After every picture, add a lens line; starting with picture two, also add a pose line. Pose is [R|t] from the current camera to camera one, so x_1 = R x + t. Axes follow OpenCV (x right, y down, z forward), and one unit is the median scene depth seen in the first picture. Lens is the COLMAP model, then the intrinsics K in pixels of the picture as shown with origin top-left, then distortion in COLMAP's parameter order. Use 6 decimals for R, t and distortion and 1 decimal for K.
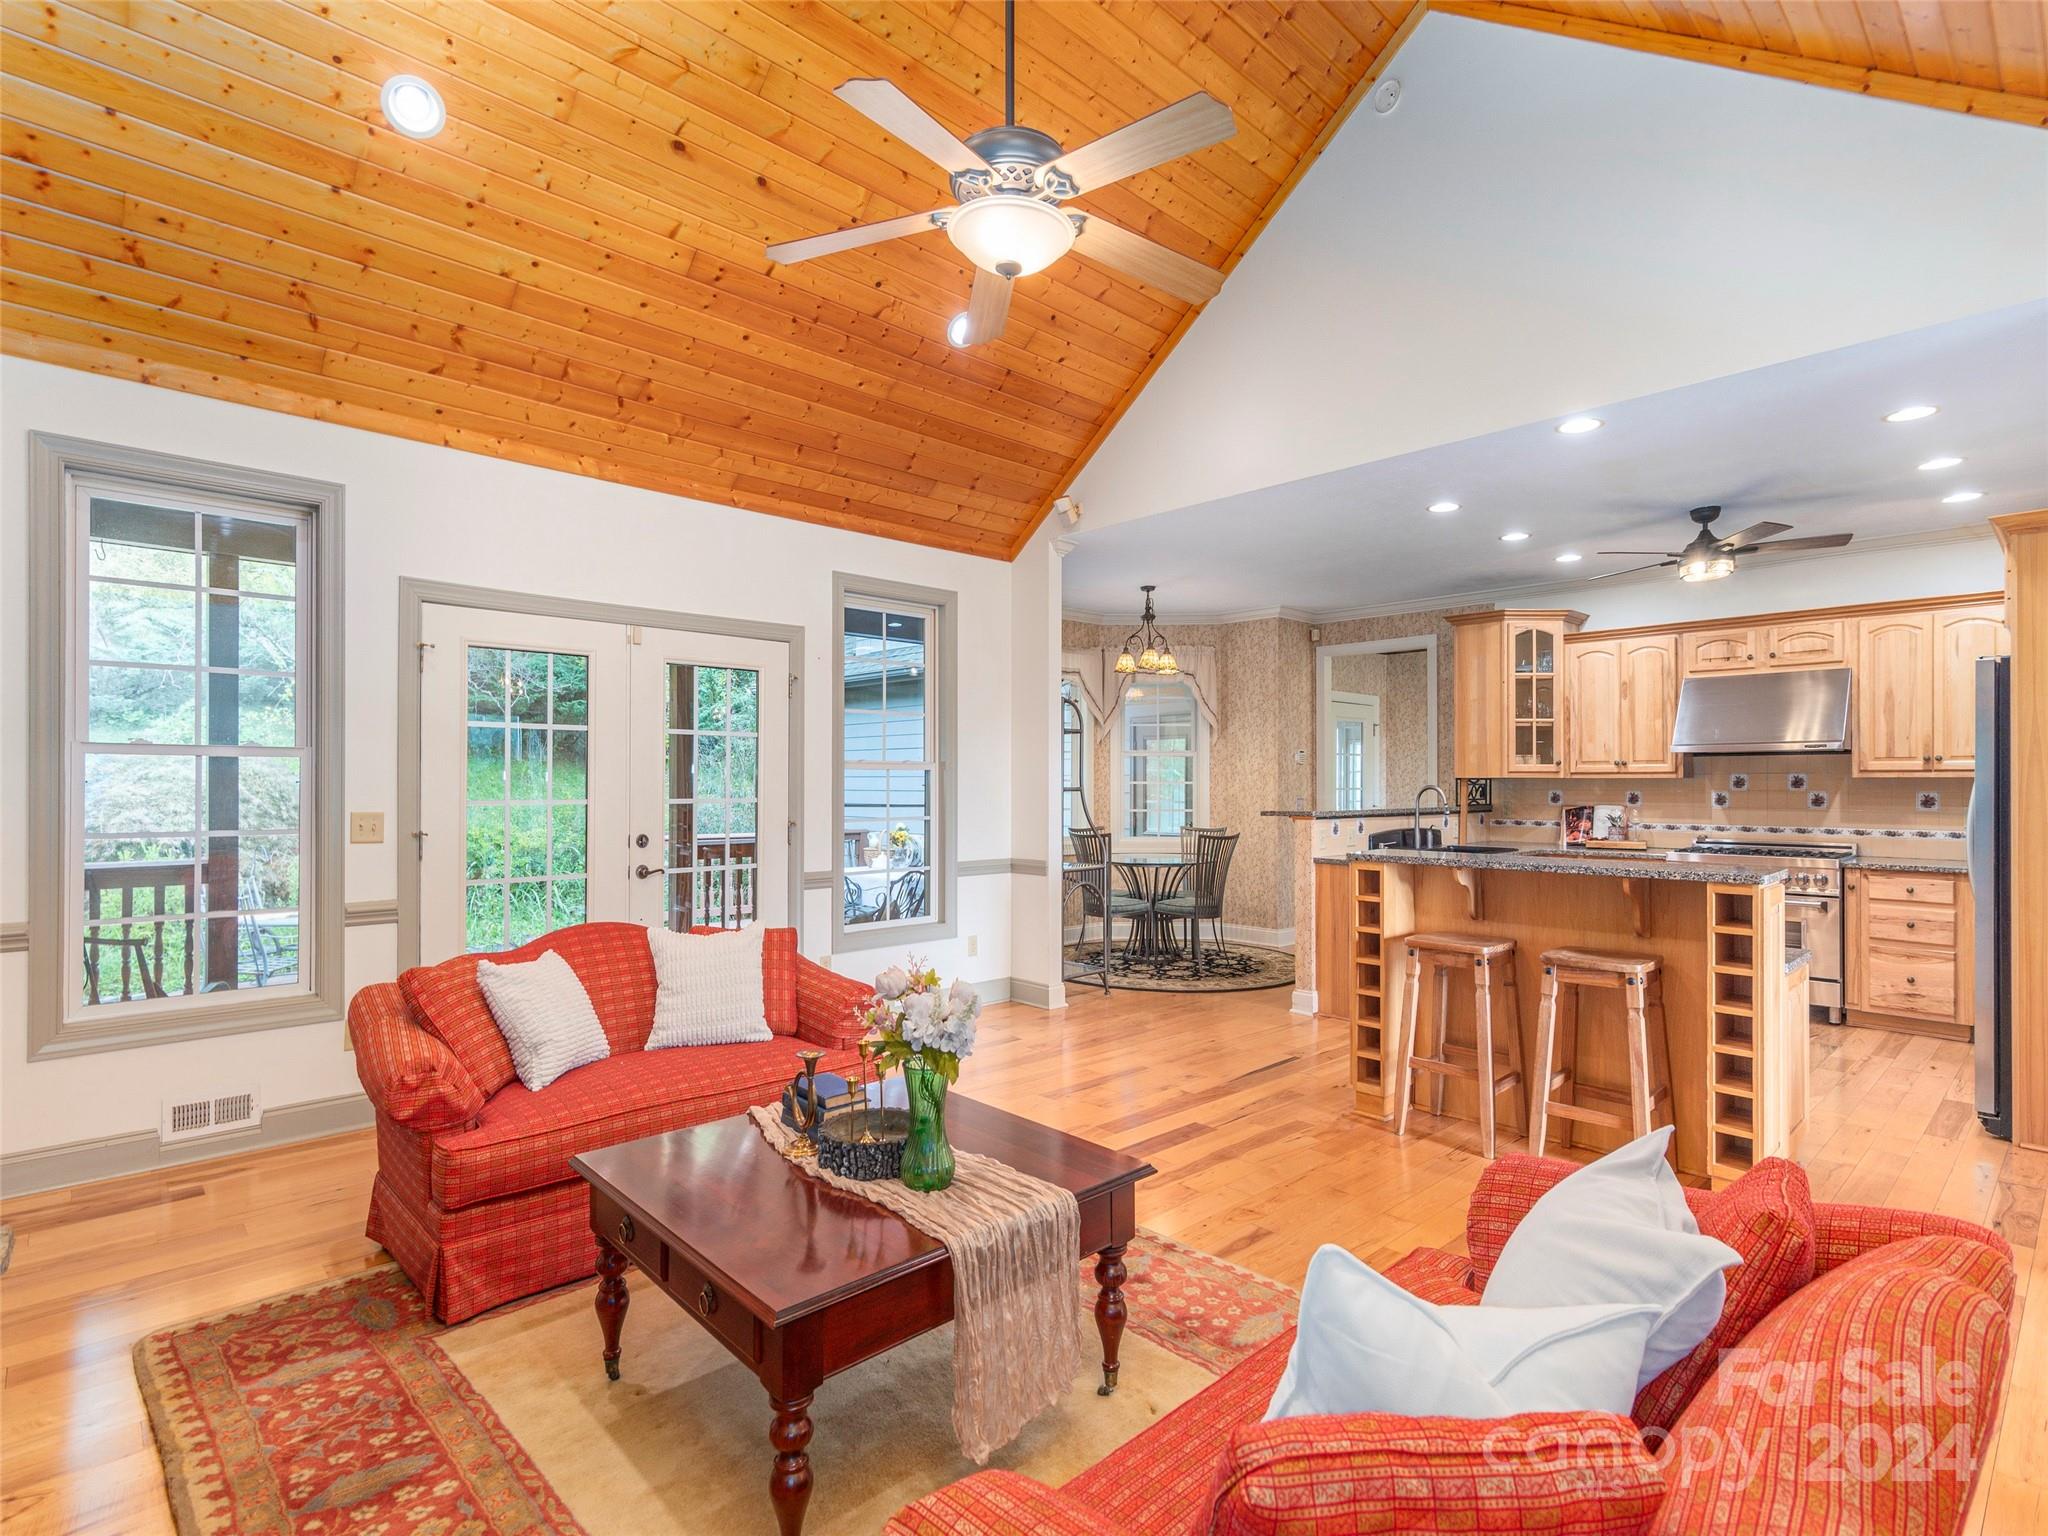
lens RADIAL K [[1007.3, 0, 1018.7], [0, 1007.3, 777.2], [0, 0, 1]] dist [0.004656, -0.000004]
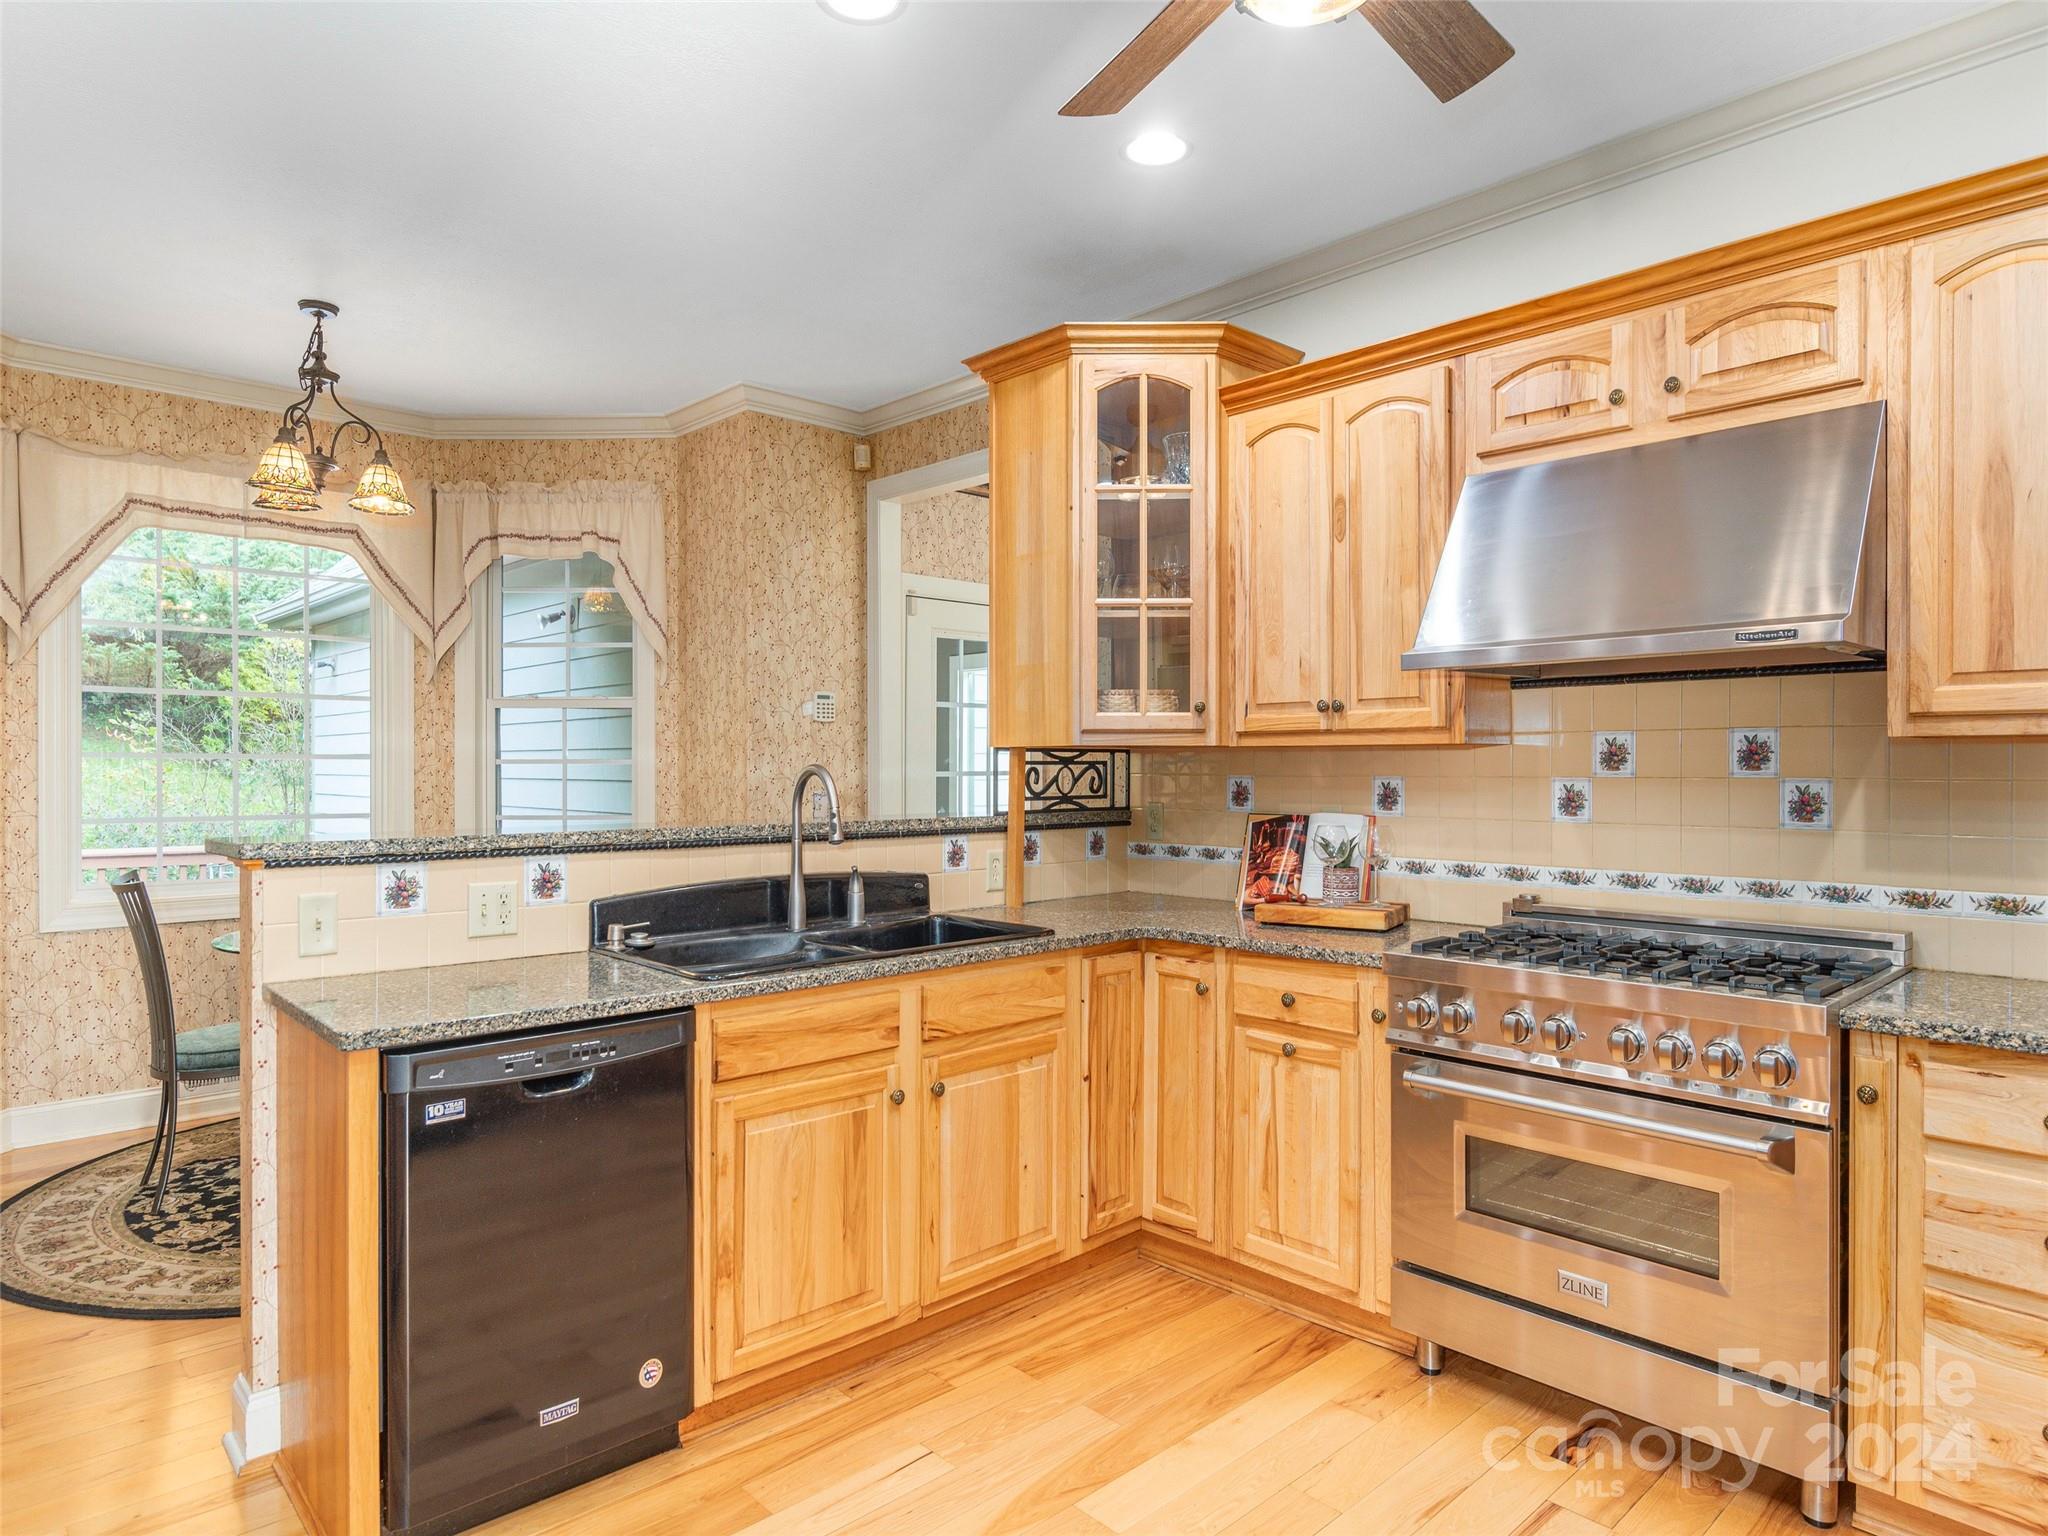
lens RADIAL K [[1210.9, 0, 1024.0], [0, 1210.9, 768.0], [0, 0, 1]] dist [0.000129, -0.000509]
pose [[0.999984, -0.001730, 0.005474, 0.496012], [0.001689, 0.999970, 0.007509, 0.006296], [-0.005487, -0.007500, 0.999957, 0.556780]]
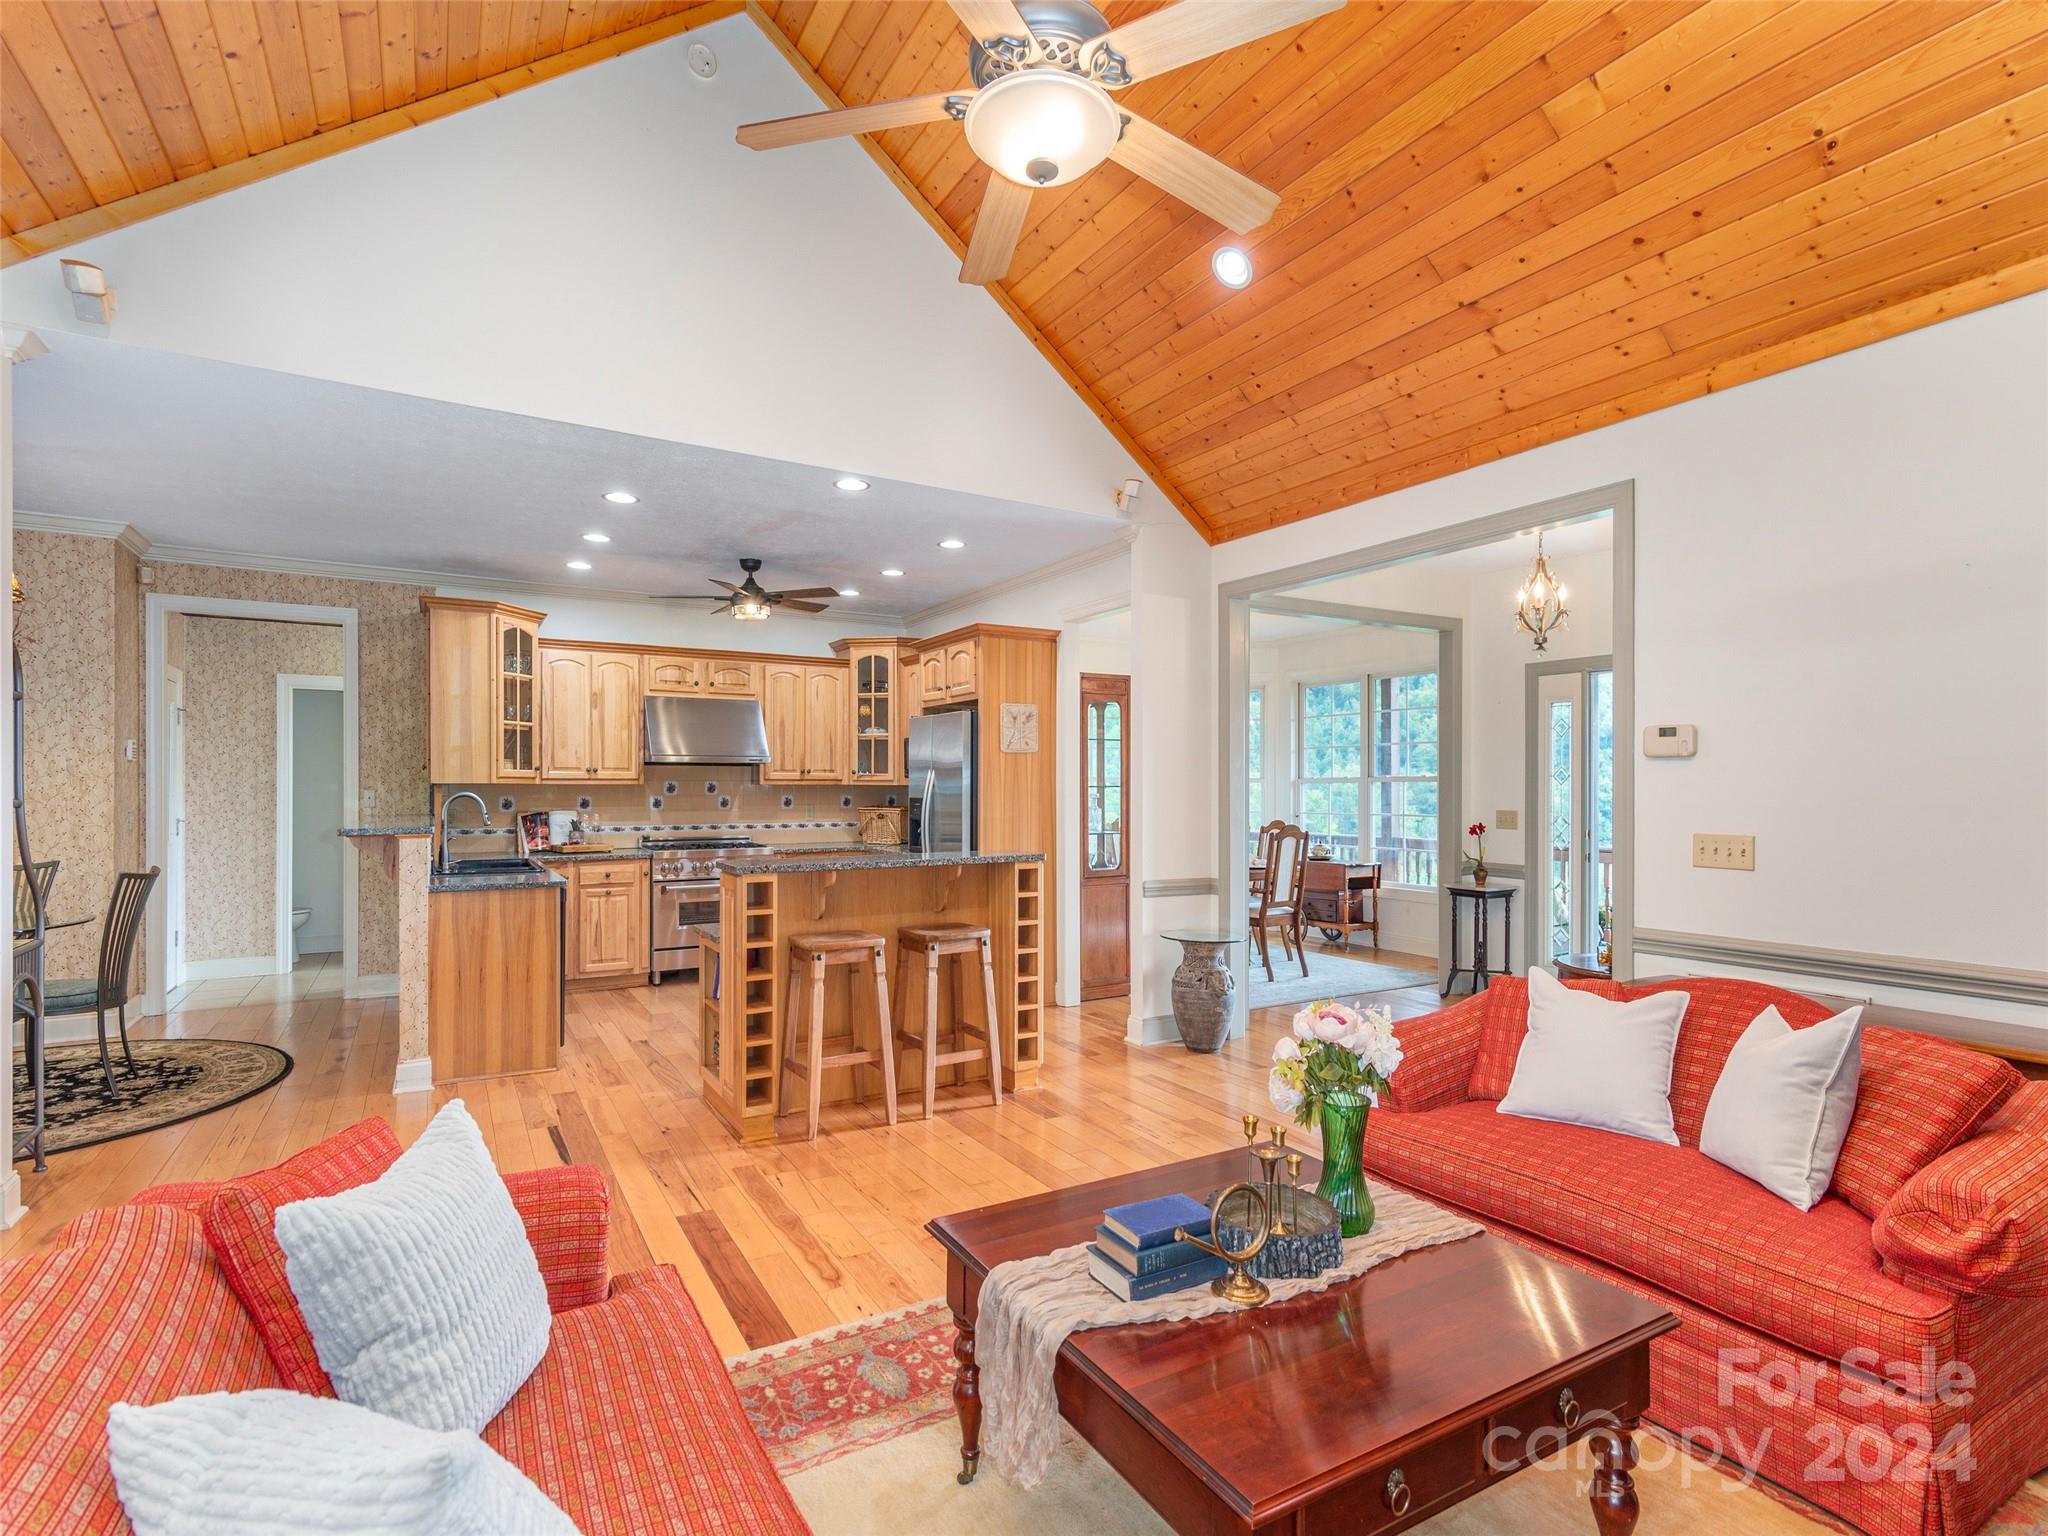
lens RADIAL K [[1008.9, 0, 1022.7], [0, 1008.9, 785.5], [0, 0, 1]] dist [0.006102, 0.000429]
pose [[0.211863, 0.000736, 0.977299, -0.346573], [-0.006323, 0.999980, 0.000618, -0.001383], [-0.977279, -0.006310, 0.211863, 0.355700]]
